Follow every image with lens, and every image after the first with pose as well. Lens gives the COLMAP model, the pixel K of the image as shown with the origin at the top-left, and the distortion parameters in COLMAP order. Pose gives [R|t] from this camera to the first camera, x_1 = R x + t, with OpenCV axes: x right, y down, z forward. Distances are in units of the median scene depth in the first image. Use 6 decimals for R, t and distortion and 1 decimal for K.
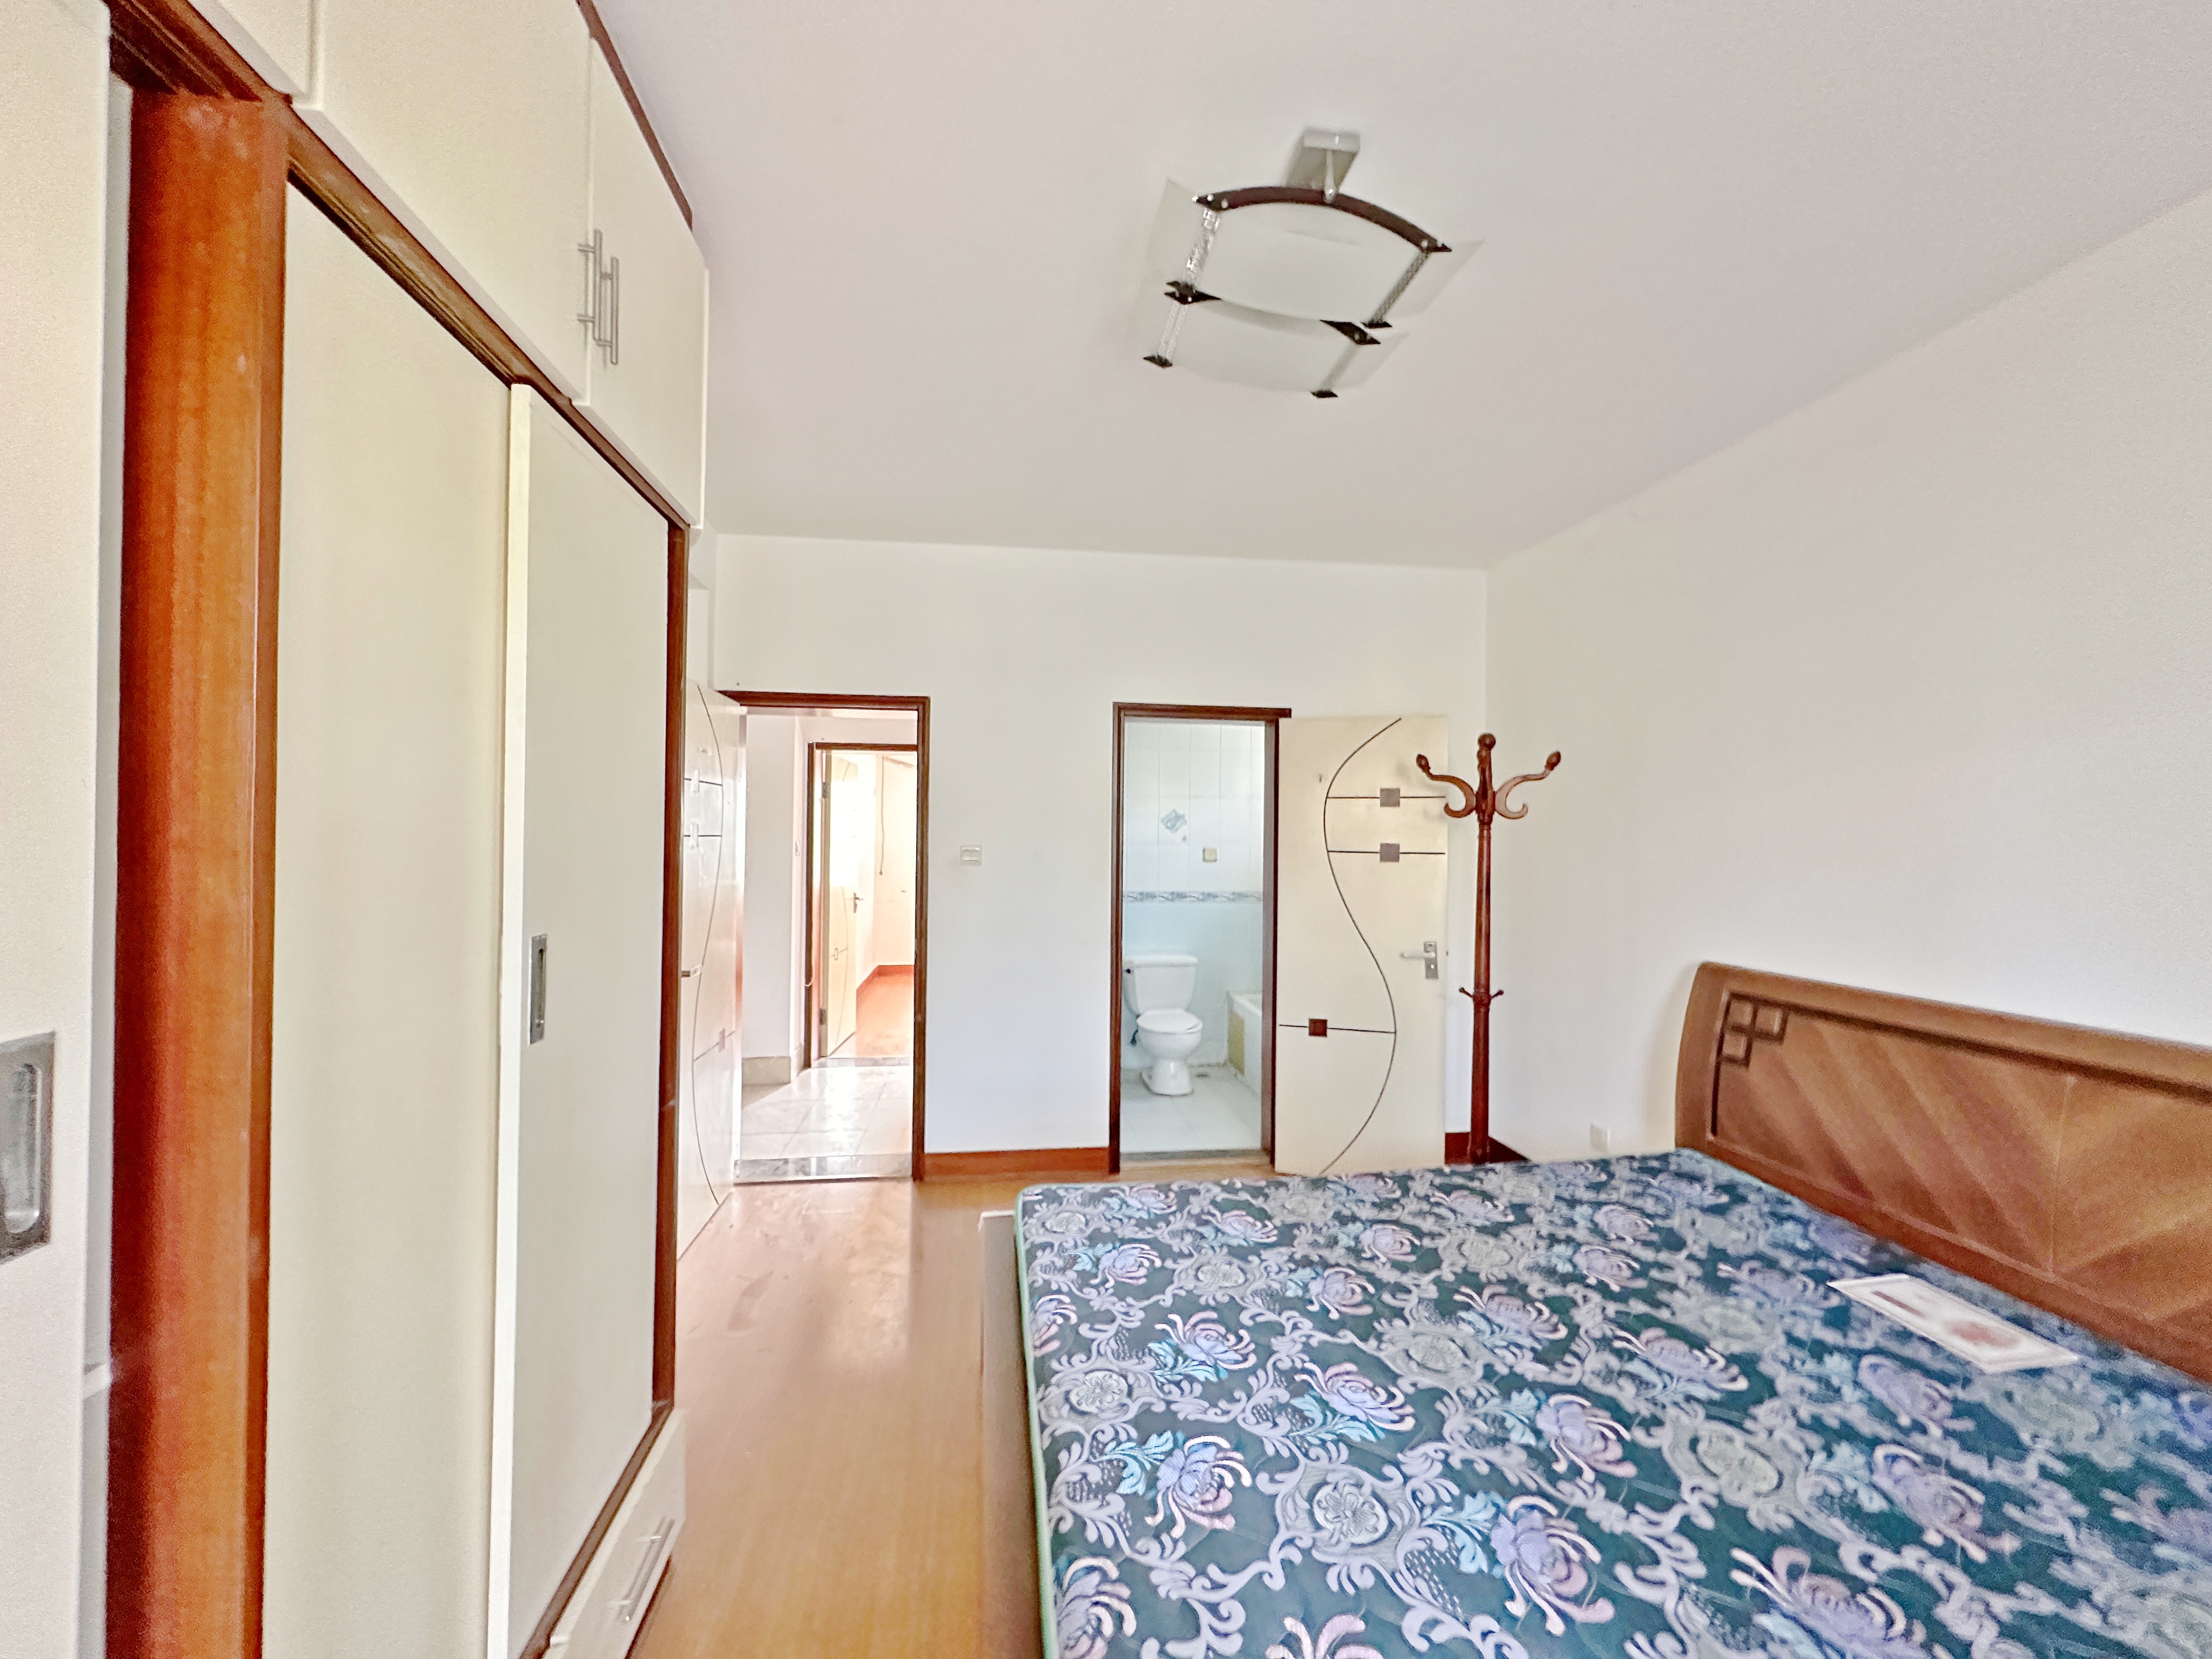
lens RADIAL K [[878.9, 0, 1104.3], [0, 878.9, 821.8], [0, 0, 1]] dist [0.001420, 0.000503]
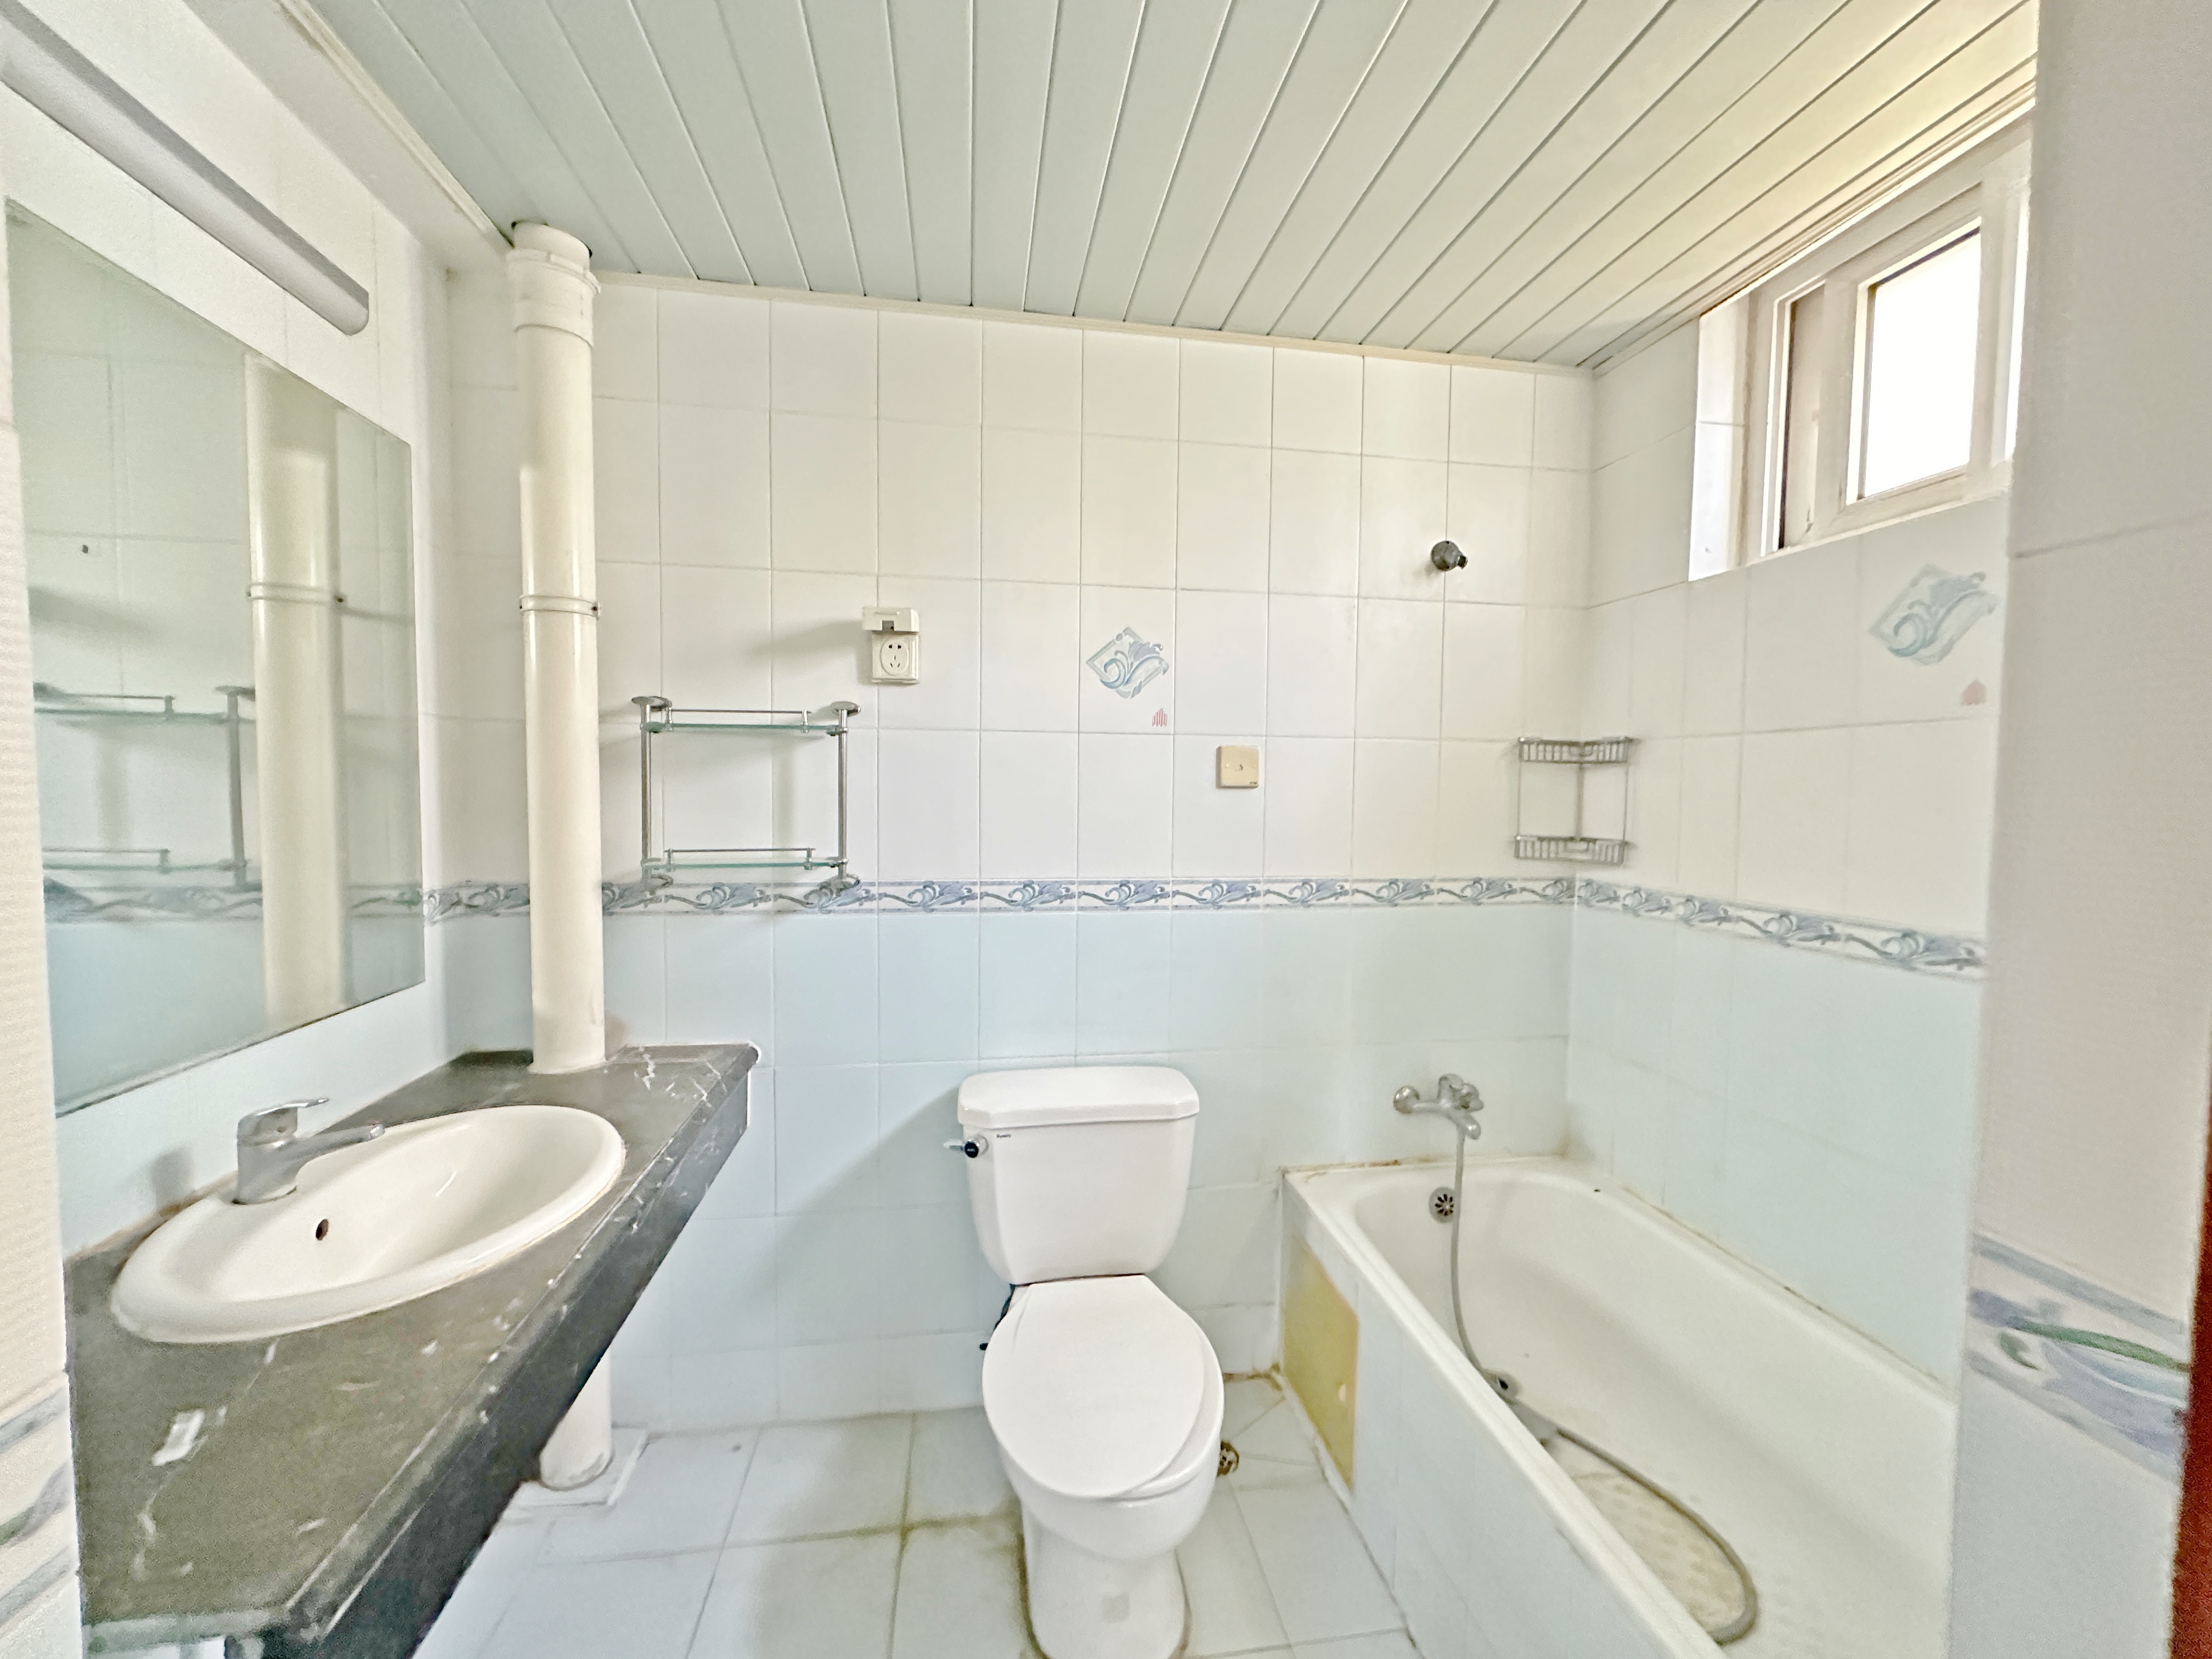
lens RADIAL K [[878.9, 0, 1108.1], [0, 878.9, 821.4], [0, 0, 1]] dist [0.001420, 0.000503]
pose [[0.999897, 0.001493, 0.014302, 0.067125], [-0.002164, 0.998889, 0.047077, 0.041963], [-0.014215, -0.047103, 0.998789, 0.669928]]
